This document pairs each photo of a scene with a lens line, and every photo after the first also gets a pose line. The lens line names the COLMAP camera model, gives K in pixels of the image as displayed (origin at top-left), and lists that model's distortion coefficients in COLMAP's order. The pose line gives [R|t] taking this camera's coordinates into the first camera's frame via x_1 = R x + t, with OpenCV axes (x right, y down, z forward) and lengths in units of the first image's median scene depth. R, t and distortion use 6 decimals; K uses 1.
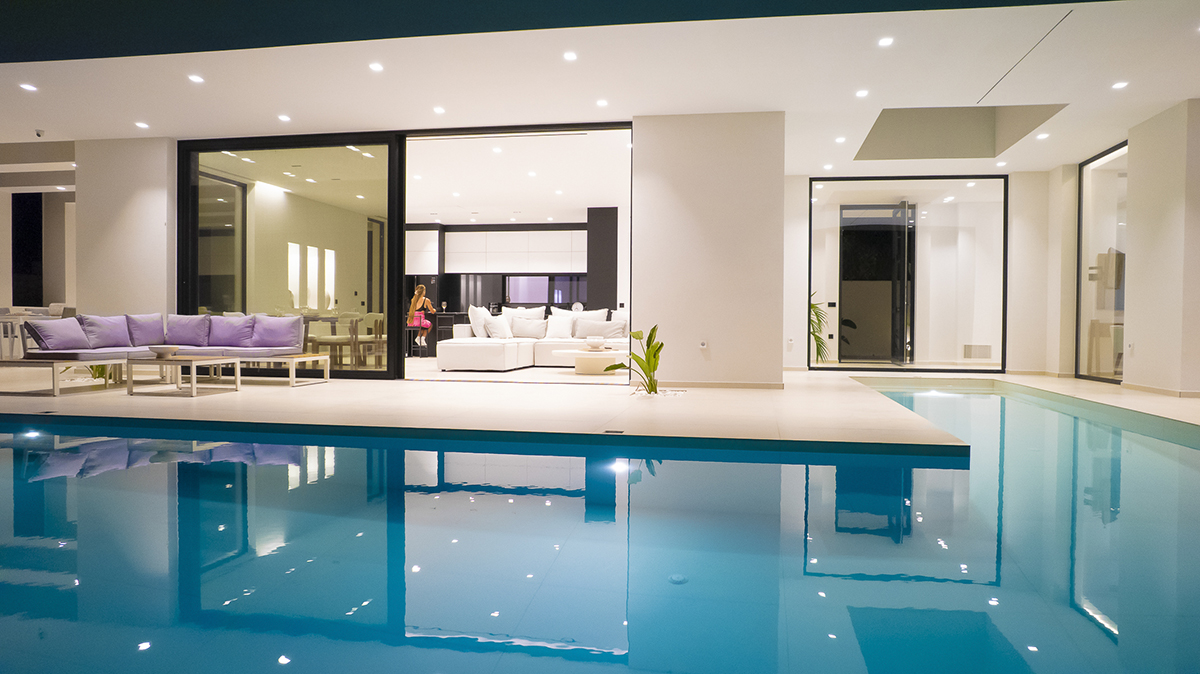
lens RADIAL K [[788.5, 0, 618.6], [0, 788.5, 337.6], [0, 0, 1]] dist [-0.034876, 0.003663]
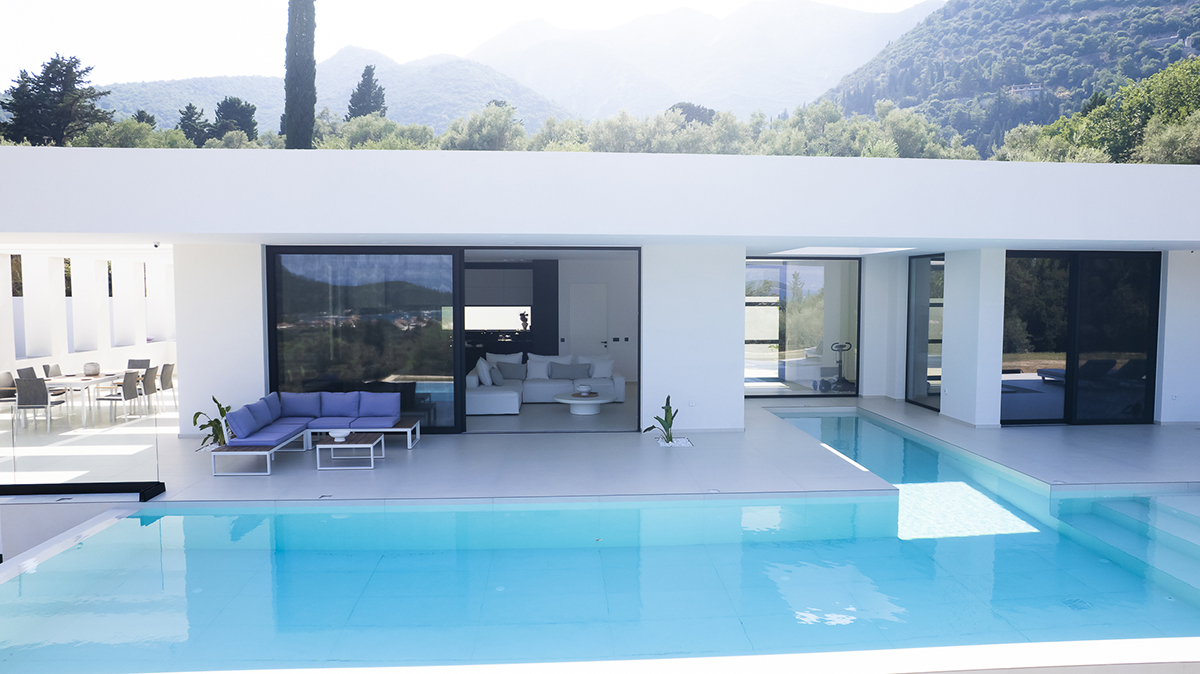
lens RADIAL K [[807.0, 0, 622.8], [0, 807.0, 338.7], [0, 0, 1]] dist [-0.083185, 0.081895]
pose [[0.967618, -0.022252, 0.251438, -0.347113], [0.009413, 0.998595, 0.052149, -0.169536], [-0.252245, -0.048093, 0.966468, -0.362305]]
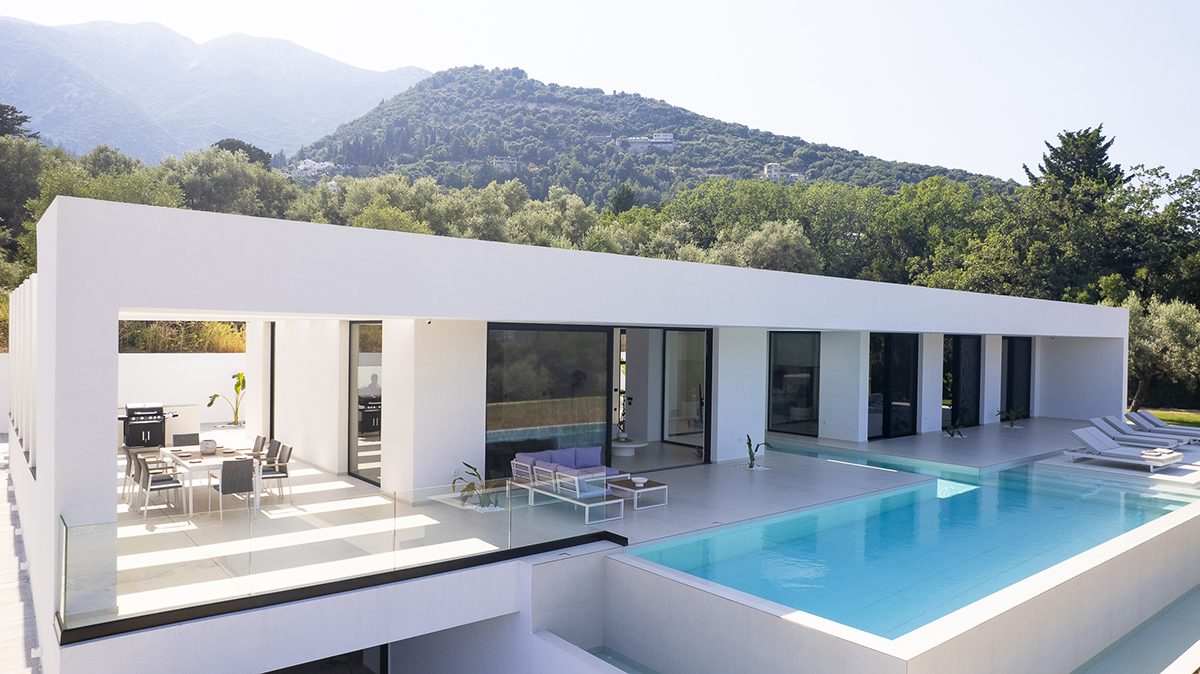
lens RADIAL K [[781.9, 0, 605.7], [0, 781.9, 338.6], [0, 0, 1]] dist [-0.063870, 0.055700]
pose [[0.645114, -0.001918, 0.764084, -1.490206], [0.000230, 0.999997, 0.002317, -0.231070], [-0.764086, -0.001319, 0.645113, -0.038417]]
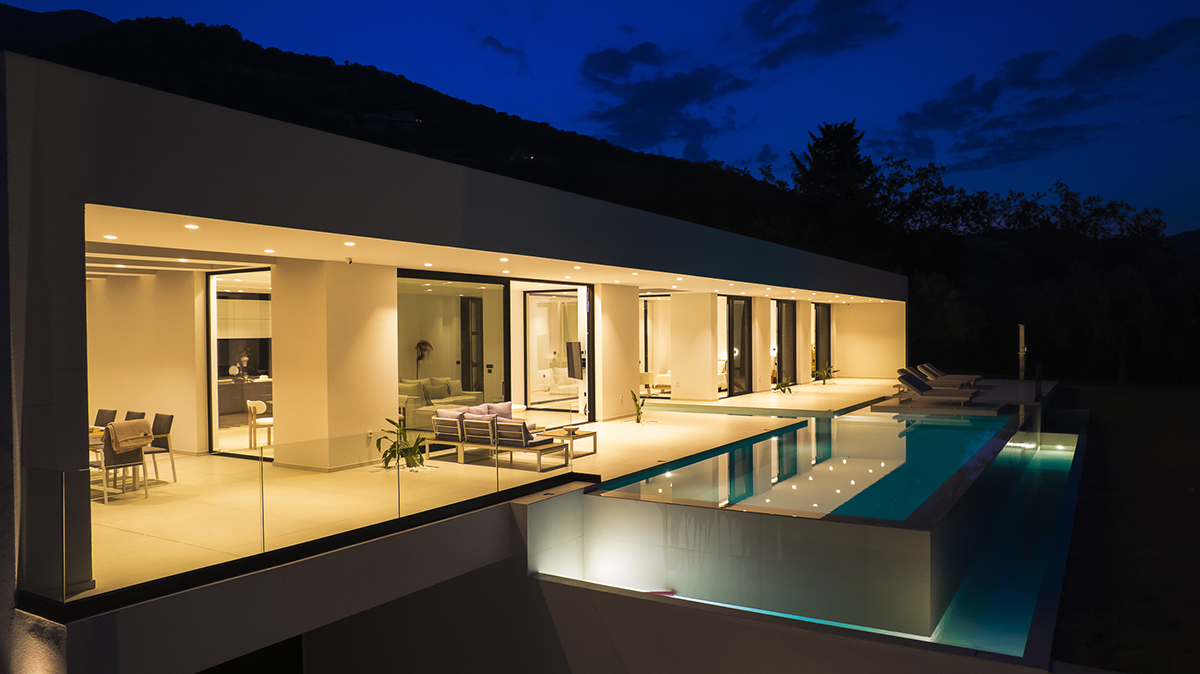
lens RADIAL K [[824.2, 0, 634.7], [0, 824.2, 332.7], [0, 0, 1]] dist [-0.065031, 0.049979]
pose [[0.345577, -0.013963, 0.938286, -1.672620], [0.024562, 0.999681, 0.005830, -0.151115], [-0.938069, 0.021032, 0.345810, 0.200185]]
